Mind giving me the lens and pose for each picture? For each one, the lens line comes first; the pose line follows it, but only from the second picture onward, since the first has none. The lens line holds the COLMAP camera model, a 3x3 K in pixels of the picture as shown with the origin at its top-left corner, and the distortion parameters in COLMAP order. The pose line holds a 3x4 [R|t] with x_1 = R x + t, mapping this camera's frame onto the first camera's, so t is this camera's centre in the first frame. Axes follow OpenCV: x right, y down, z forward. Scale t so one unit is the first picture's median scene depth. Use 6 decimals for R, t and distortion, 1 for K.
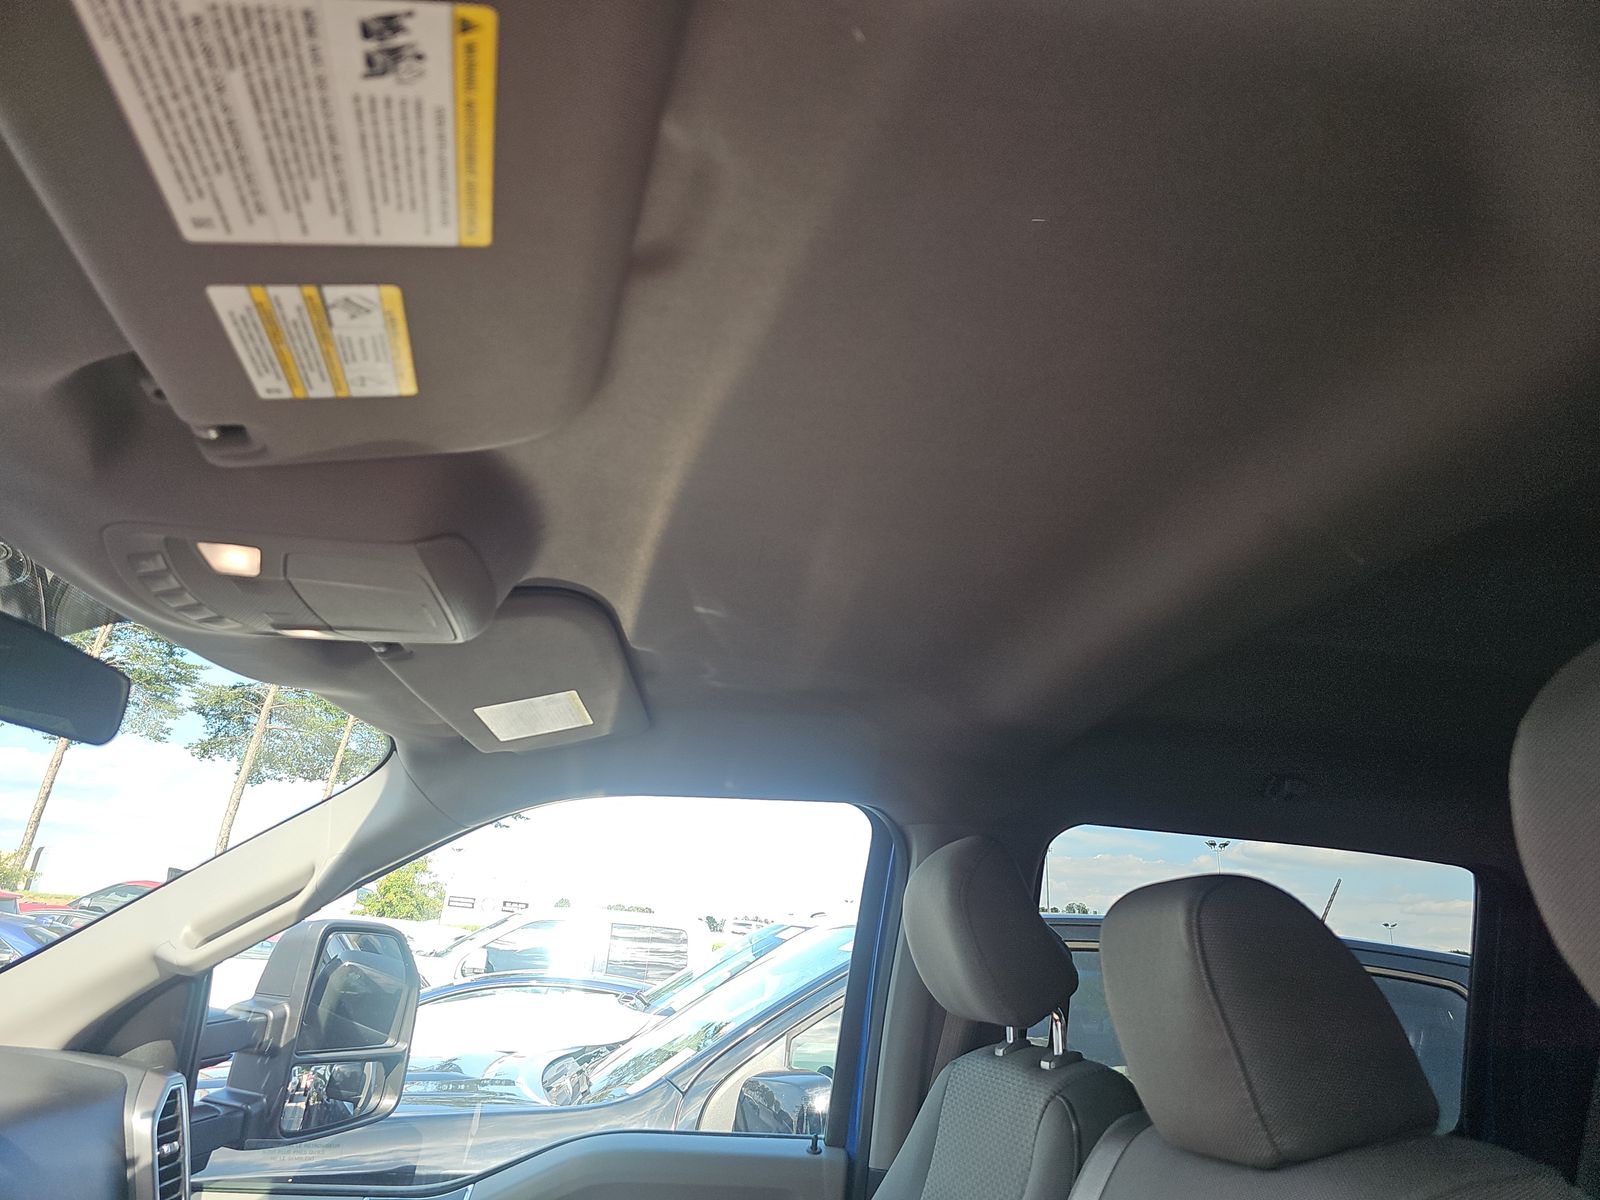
lens RADIAL K [[1062.0, 0, 830.8], [0, 1062.0, 600.0], [0, 0, 1]] dist [0.042527, -0.051060]
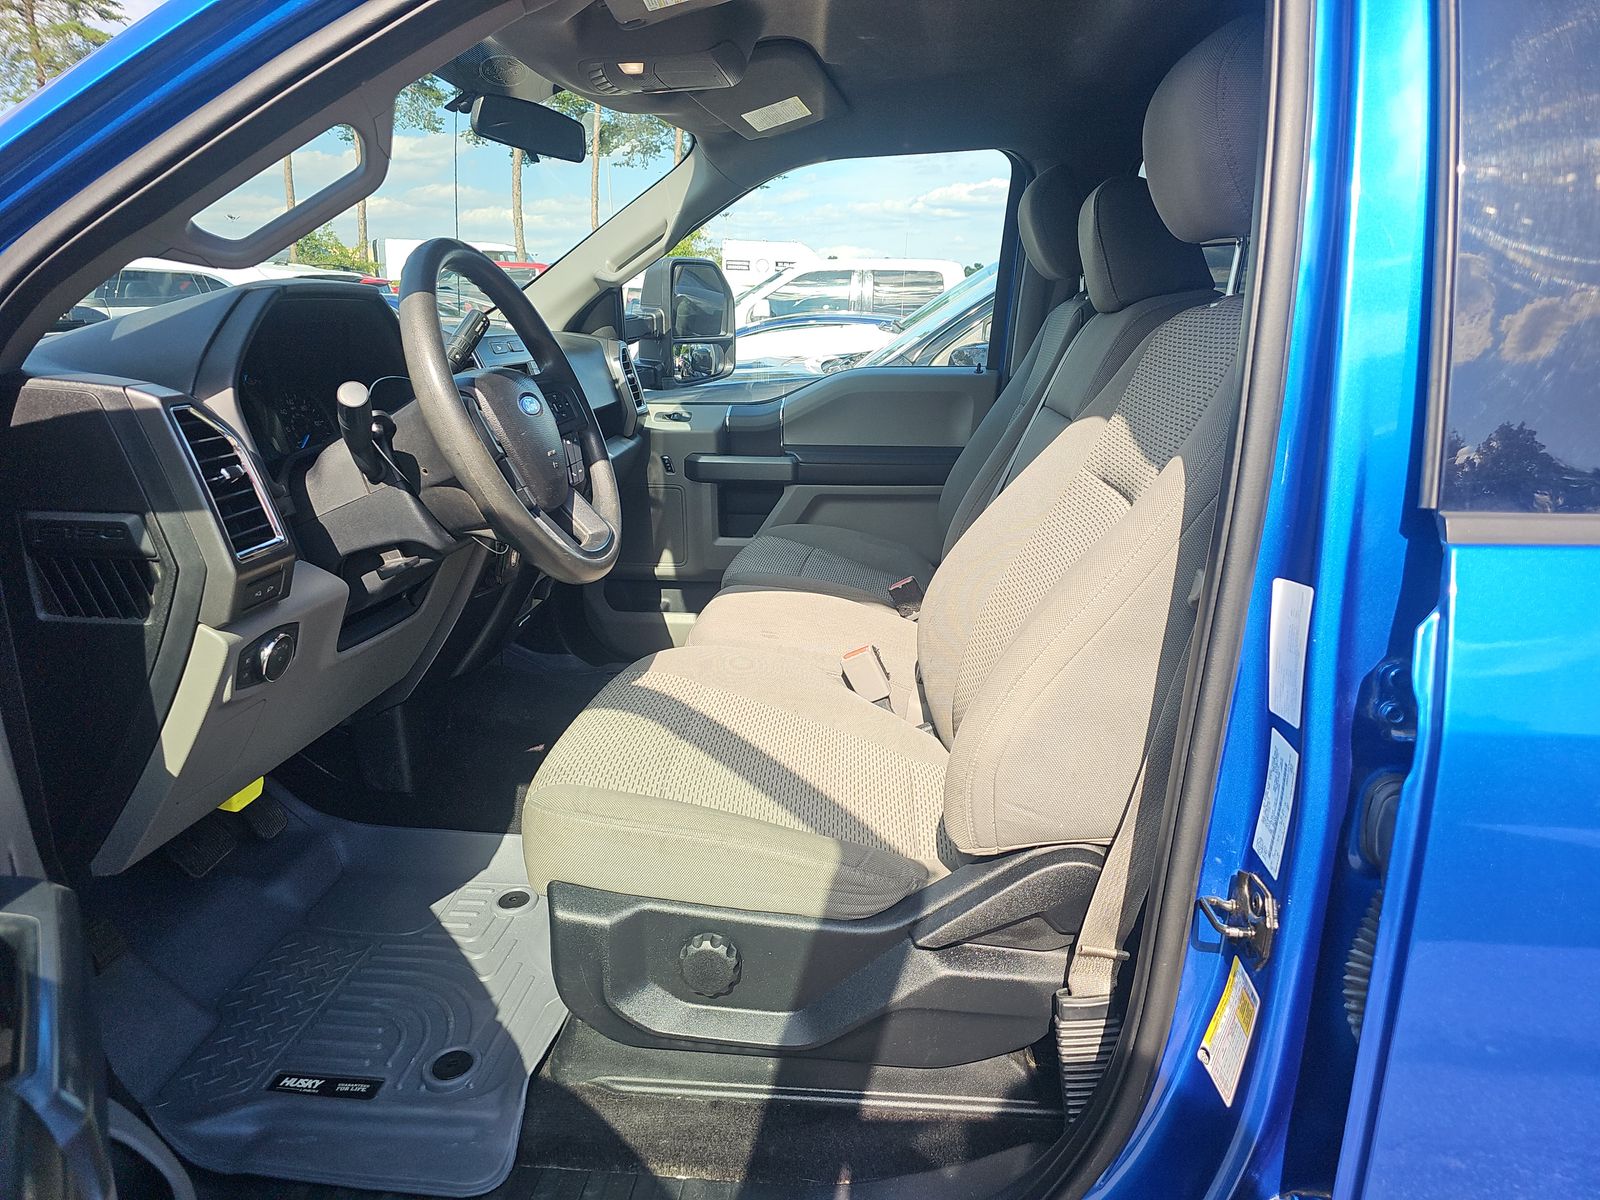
lens RADIAL K [[1062.0, 0, 830.8], [0, 1062.0, 600.0], [0, 0, 1]] dist [0.042527, -0.051060]
pose [[0.969749, 0.007709, -0.243983, 0.182249], [0.130017, 0.829616, 0.542985, -0.132983], [0.206598, -0.558281, 0.803517, -0.621552]]
